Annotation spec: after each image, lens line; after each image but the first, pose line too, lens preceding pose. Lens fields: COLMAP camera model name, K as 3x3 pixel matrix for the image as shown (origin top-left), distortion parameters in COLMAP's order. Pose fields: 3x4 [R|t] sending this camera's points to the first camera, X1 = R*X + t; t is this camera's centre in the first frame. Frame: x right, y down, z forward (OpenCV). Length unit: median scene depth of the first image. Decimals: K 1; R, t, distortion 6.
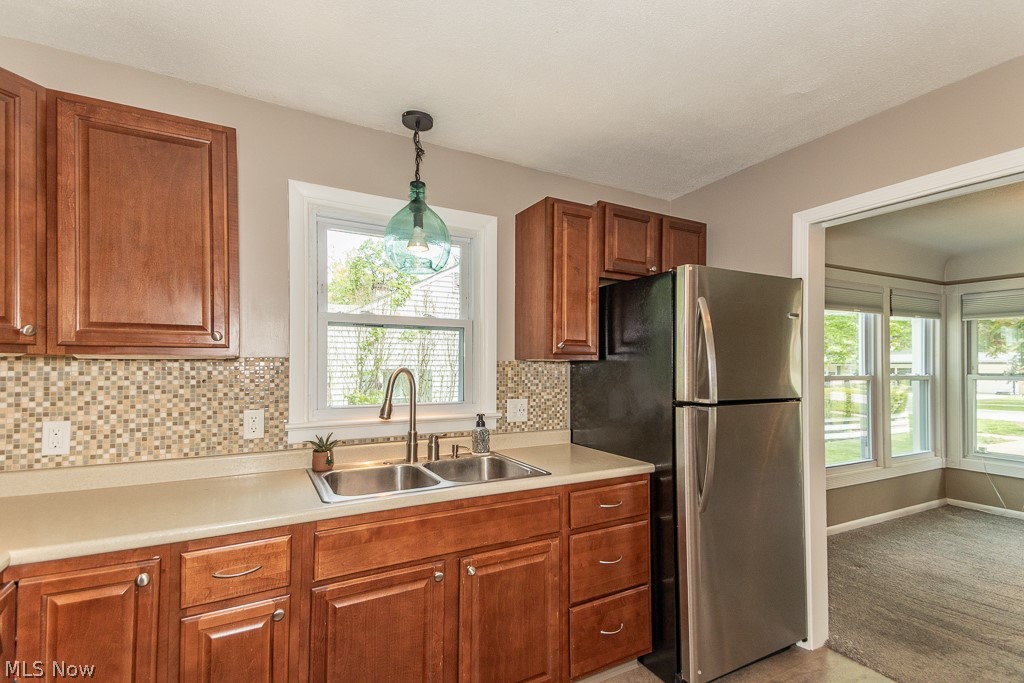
lens RADIAL K [[470.3, 0, 497.3], [0, 470.3, 365.9], [0, 0, 1]] dist [0.072955, -0.028977]
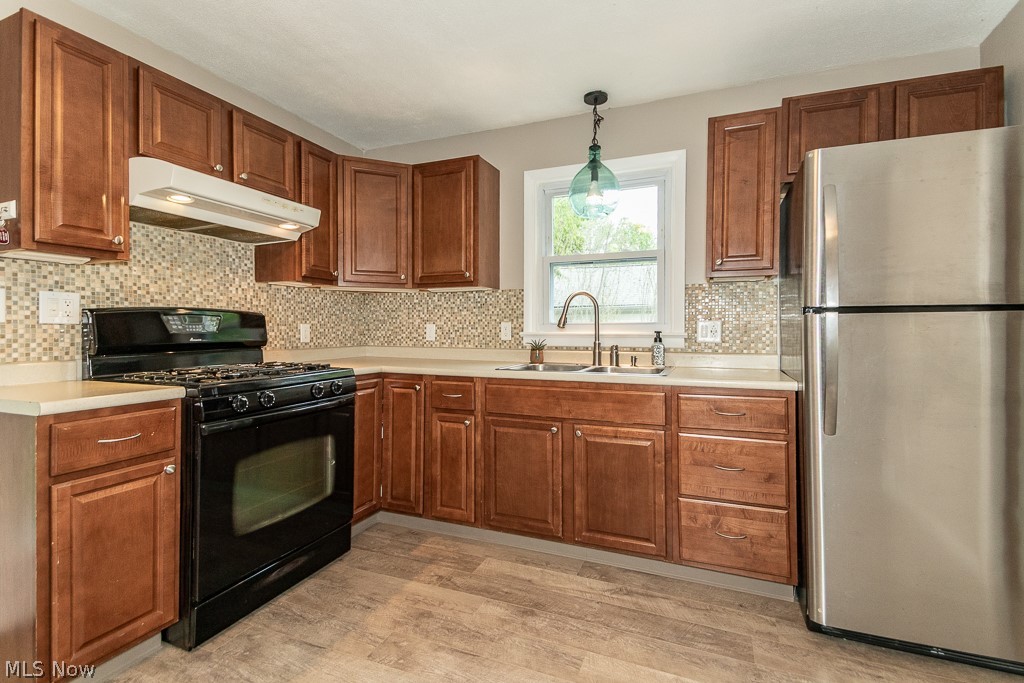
lens RADIAL K [[471.4, 0, 509.9], [0, 471.4, 339.4], [0, 0, 1]] dist [0.071664, -0.029484]
pose [[0.635911, 0.020658, -0.771486, 0.742229], [-0.003228, 0.999704, 0.024109, 0.113465], [0.771756, -0.012841, 0.635789, -0.002084]]
